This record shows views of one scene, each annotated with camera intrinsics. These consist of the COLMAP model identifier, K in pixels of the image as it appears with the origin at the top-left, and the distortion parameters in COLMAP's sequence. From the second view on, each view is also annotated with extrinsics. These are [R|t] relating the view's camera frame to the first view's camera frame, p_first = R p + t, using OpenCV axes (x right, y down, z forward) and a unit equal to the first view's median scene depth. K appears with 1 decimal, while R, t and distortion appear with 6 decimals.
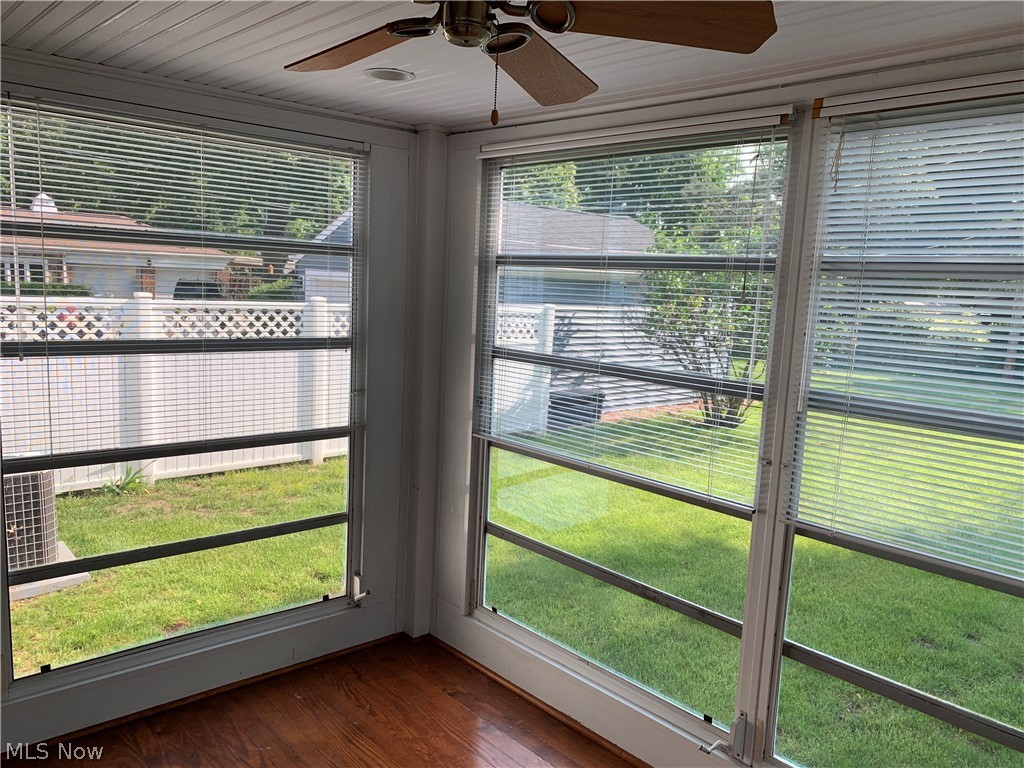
lens RADIAL K [[793.9, 0, 512.0], [0, 793.9, 384.0], [0, 0, 1]] dist [0.016934, -0.017689]
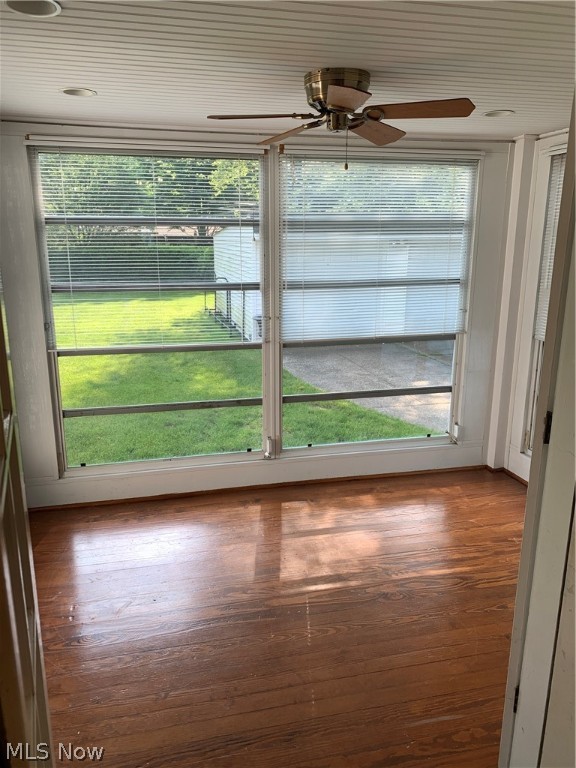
lens RADIAL K [[595.4, 0, 283.4], [0, 595.4, 382.0], [0, 0, 1]] dist [0.016934, -0.017689]
pose [[0.478235, -0.255456, 0.840258, -0.978581], [0.138804, 0.966721, 0.214903, -0.067433], [-0.867194, 0.013857, 0.497778, 0.163621]]
